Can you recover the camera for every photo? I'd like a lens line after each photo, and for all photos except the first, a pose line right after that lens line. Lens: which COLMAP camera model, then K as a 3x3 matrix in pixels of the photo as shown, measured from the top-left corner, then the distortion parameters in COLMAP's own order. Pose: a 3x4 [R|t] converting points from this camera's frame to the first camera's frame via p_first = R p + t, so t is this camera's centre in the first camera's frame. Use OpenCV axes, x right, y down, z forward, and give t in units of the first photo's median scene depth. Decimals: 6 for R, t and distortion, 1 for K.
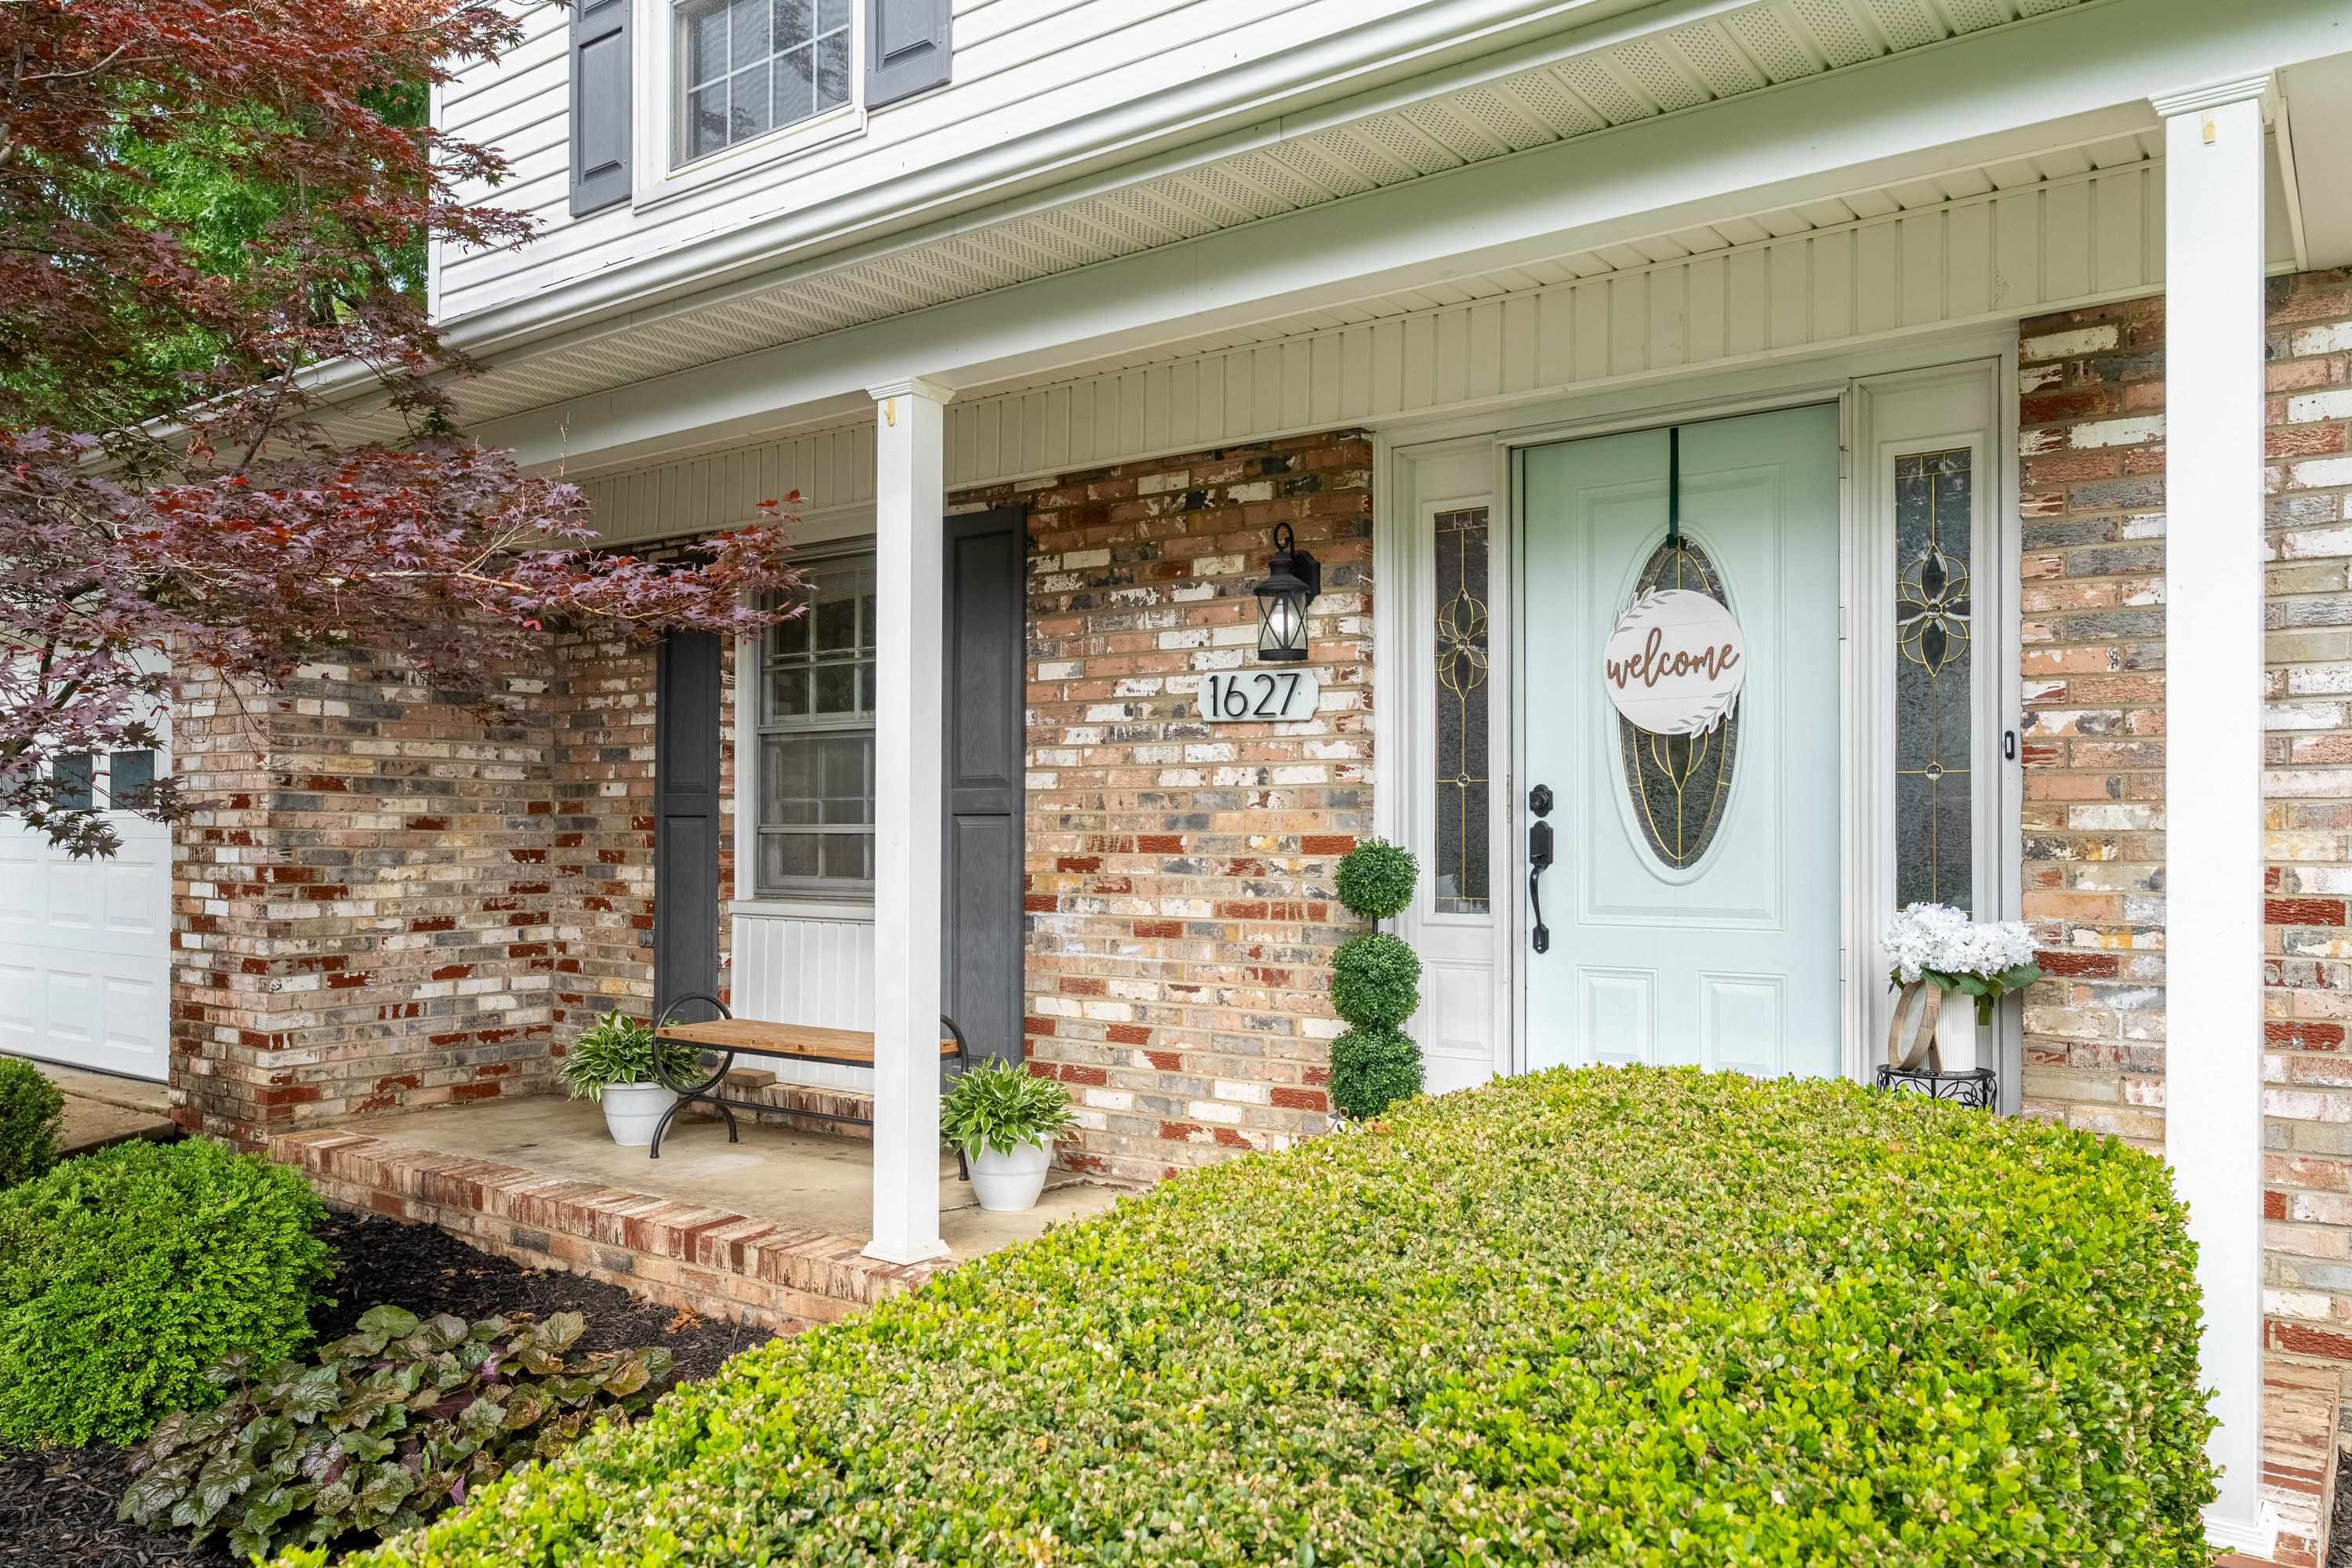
lens RADIAL K [[1667.7, 0, 1164.1], [0, 1667.7, 821.1], [0, 0, 1]] dist [-0.005593, 0.008039]
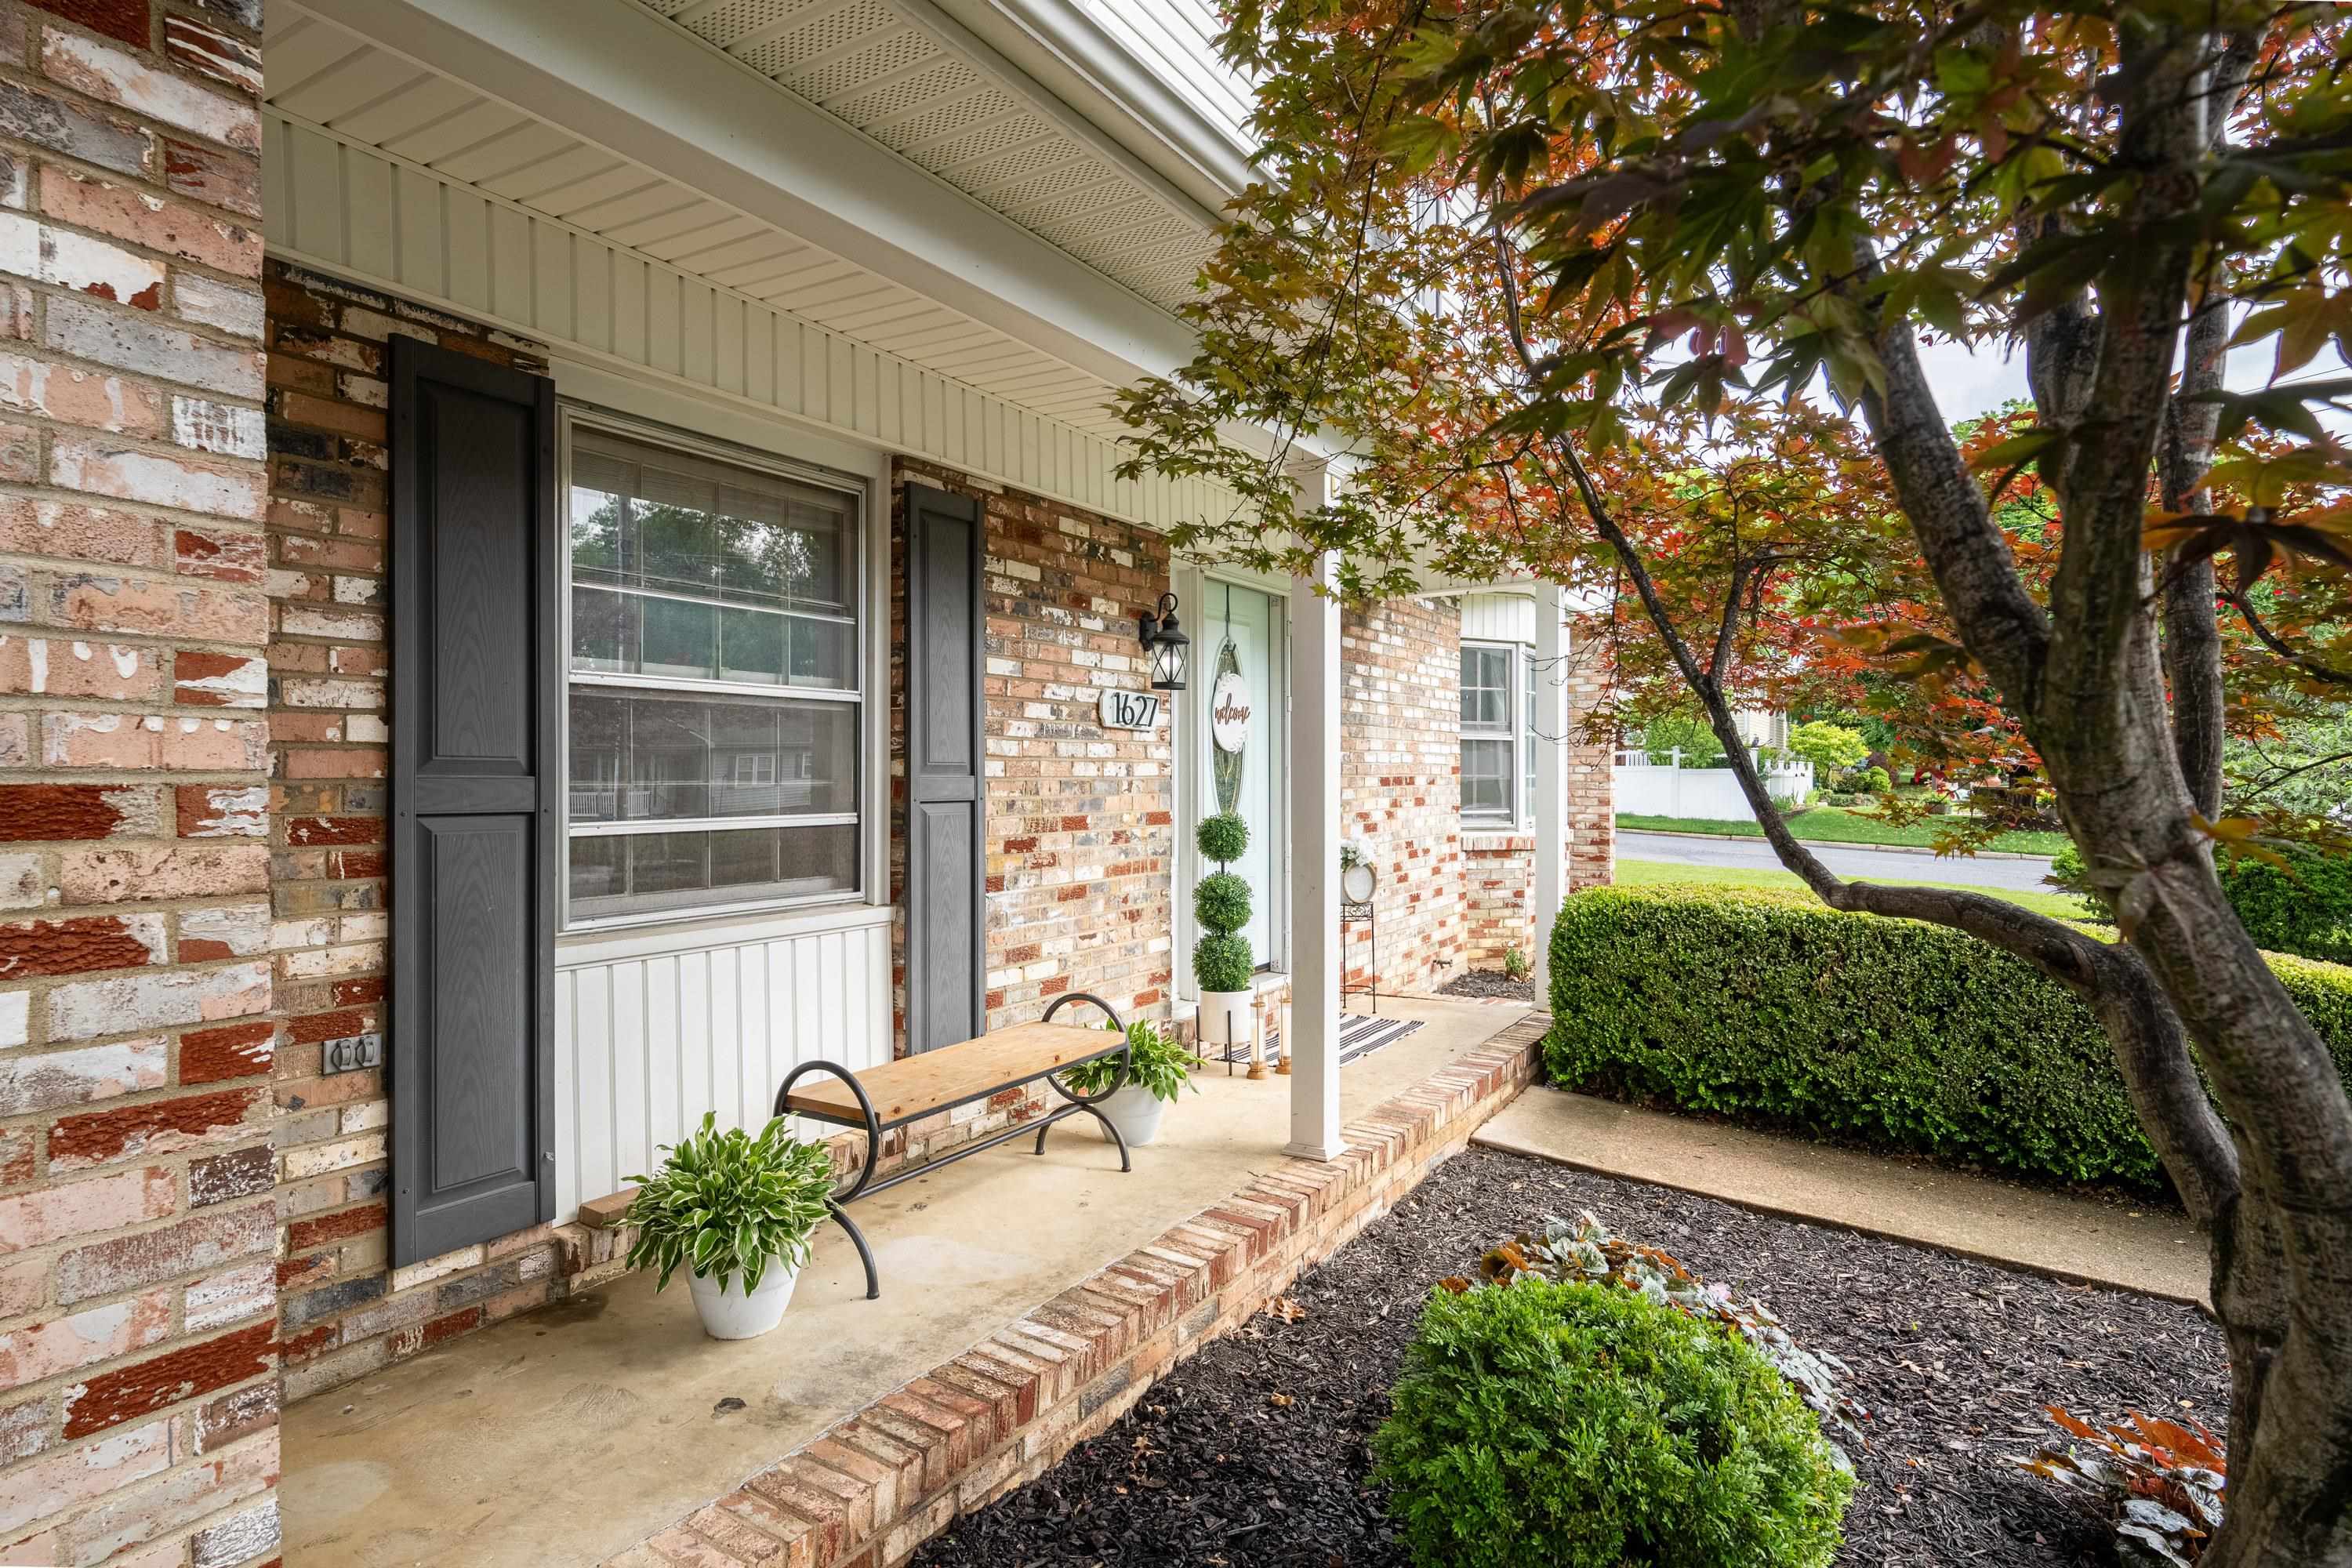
lens RADIAL K [[1265.1, 0, 1173.1], [0, 1265.1, 777.5], [0, 0, 1]] dist [-0.002857, 0.002113]
pose [[-0.087021, -0.003575, 0.996200, -0.983284], [-0.005029, 0.999982, 0.003149, -0.024102], [-0.996194, -0.004736, -0.087037, 1.064345]]
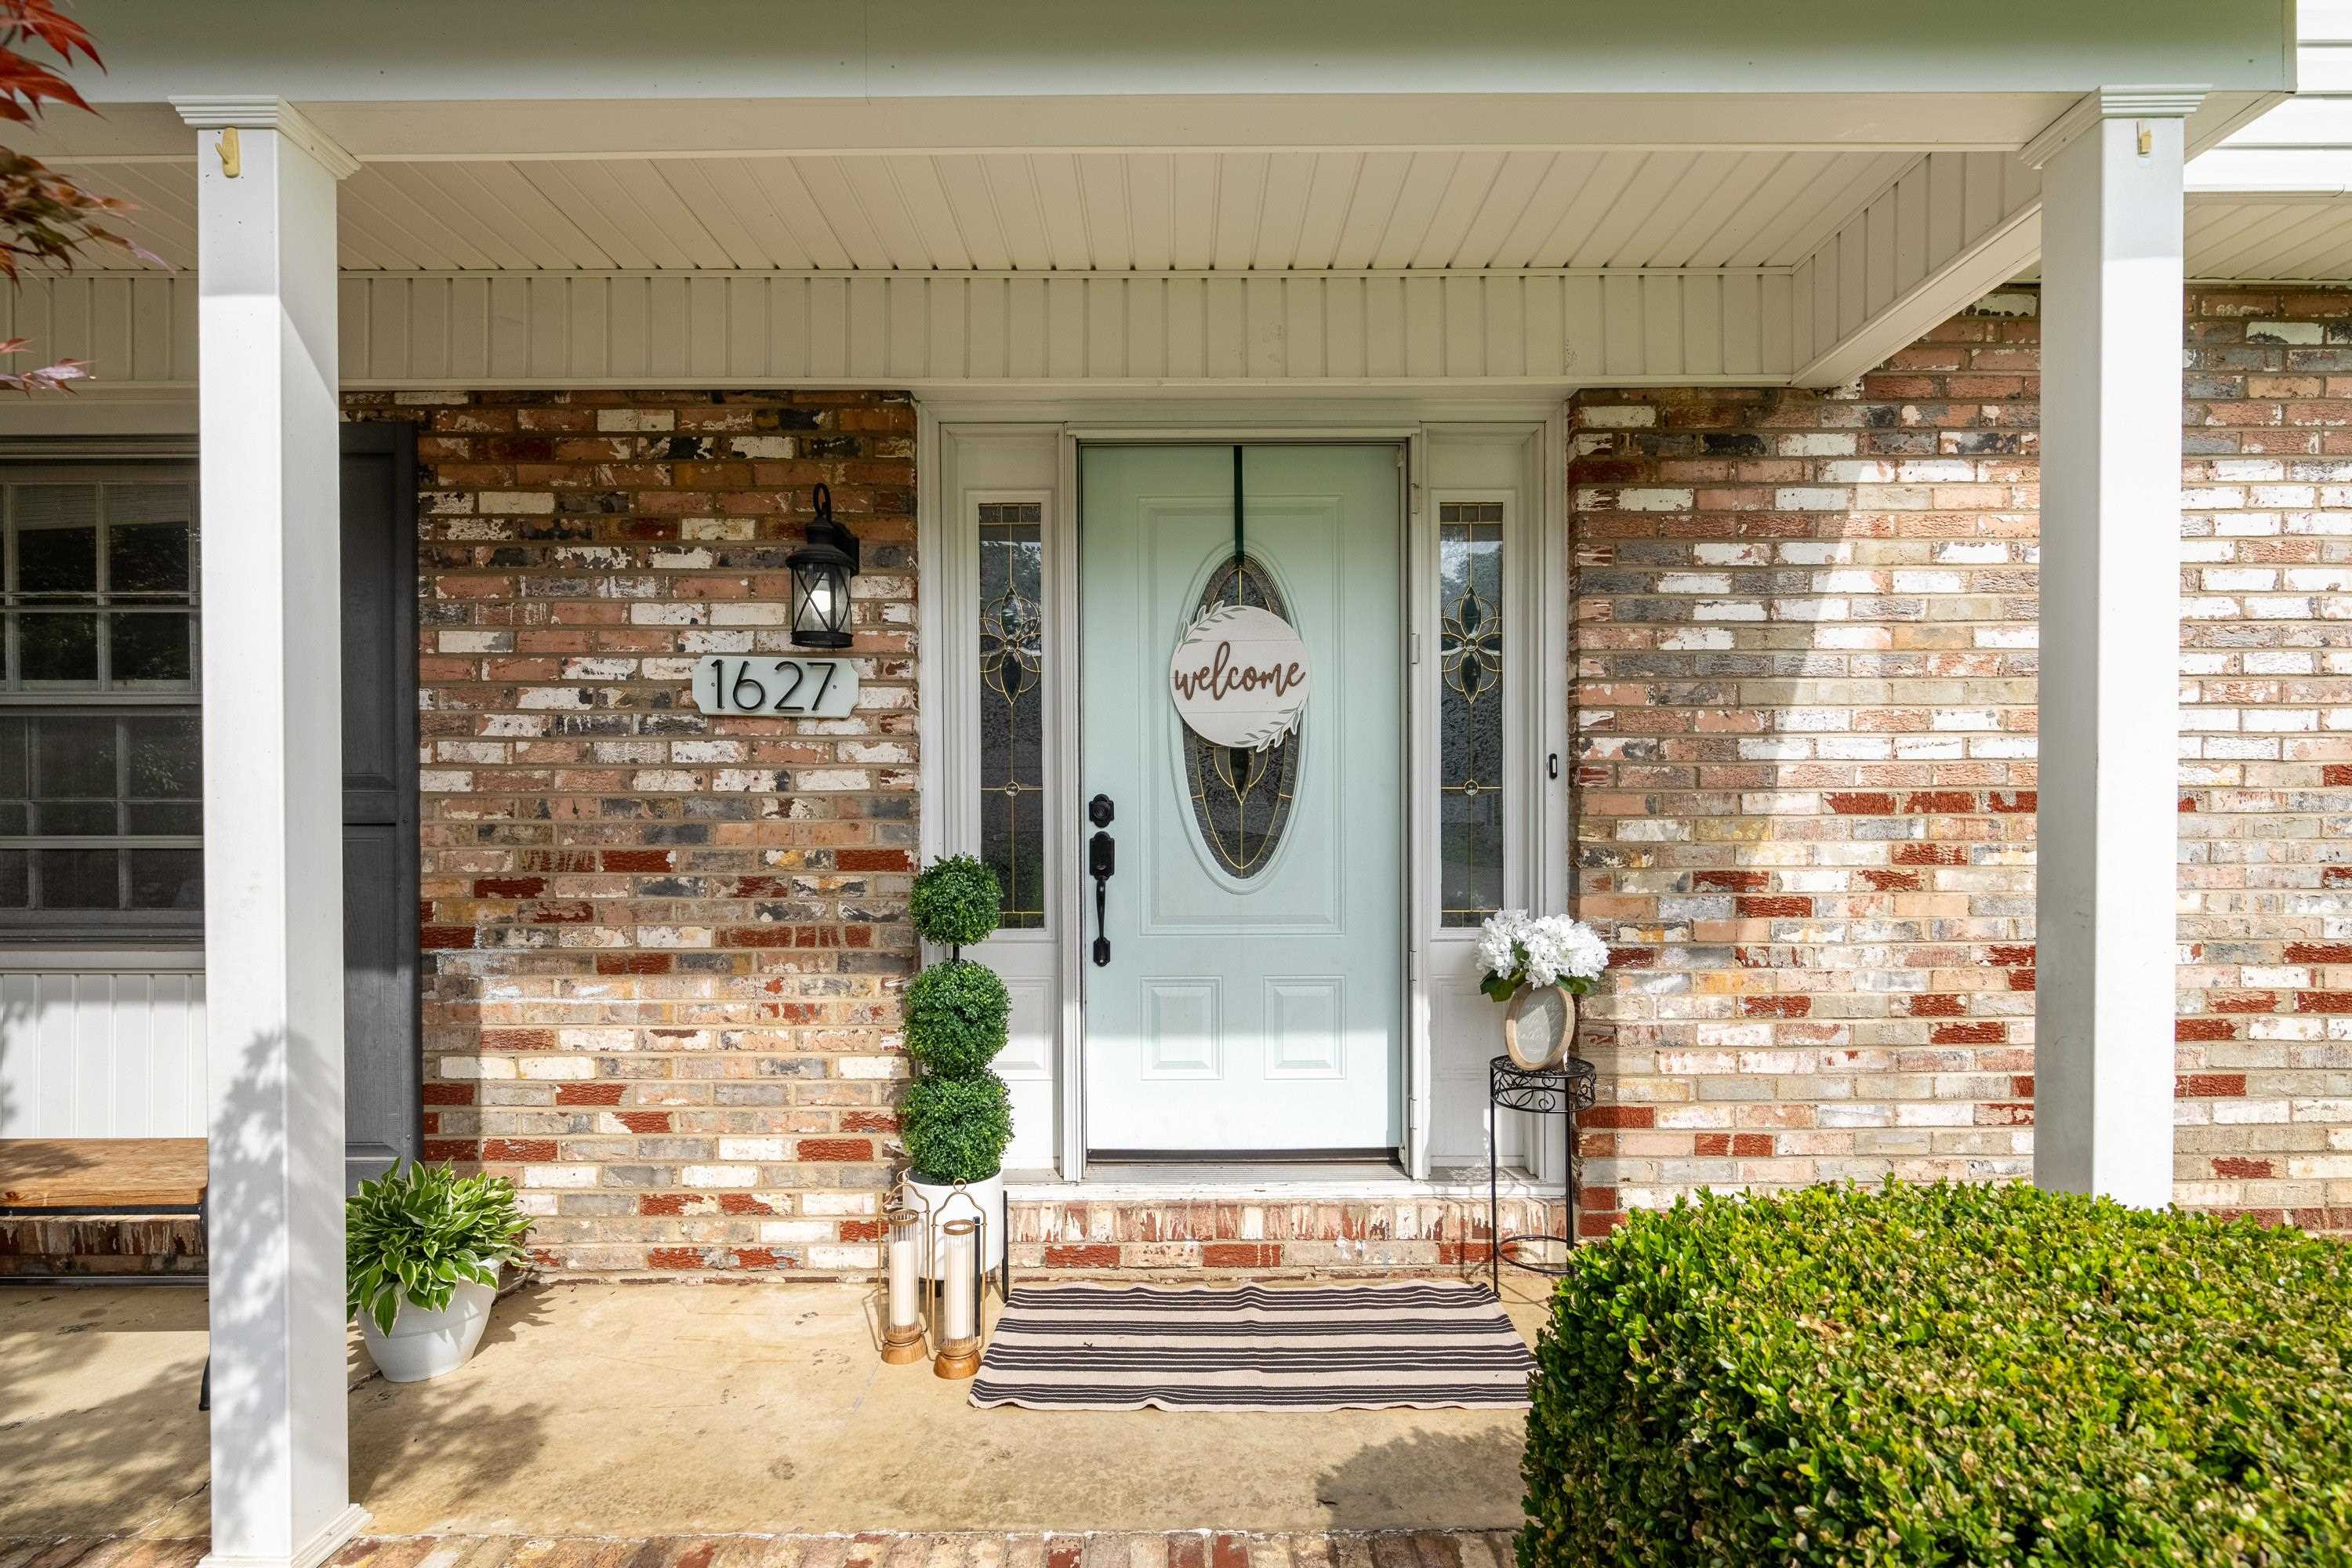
lens RADIAL K [[1087.7, 0, 1180.0], [0, 1087.7, 825.7], [0, 0, 1]] dist [-0.005479, 0.002776]
pose [[0.805885, -0.011021, 0.591969, -0.109035], [-0.000515, 0.999813, 0.019316, -0.014922], [-0.592072, -0.015871, 0.805729, 0.430766]]
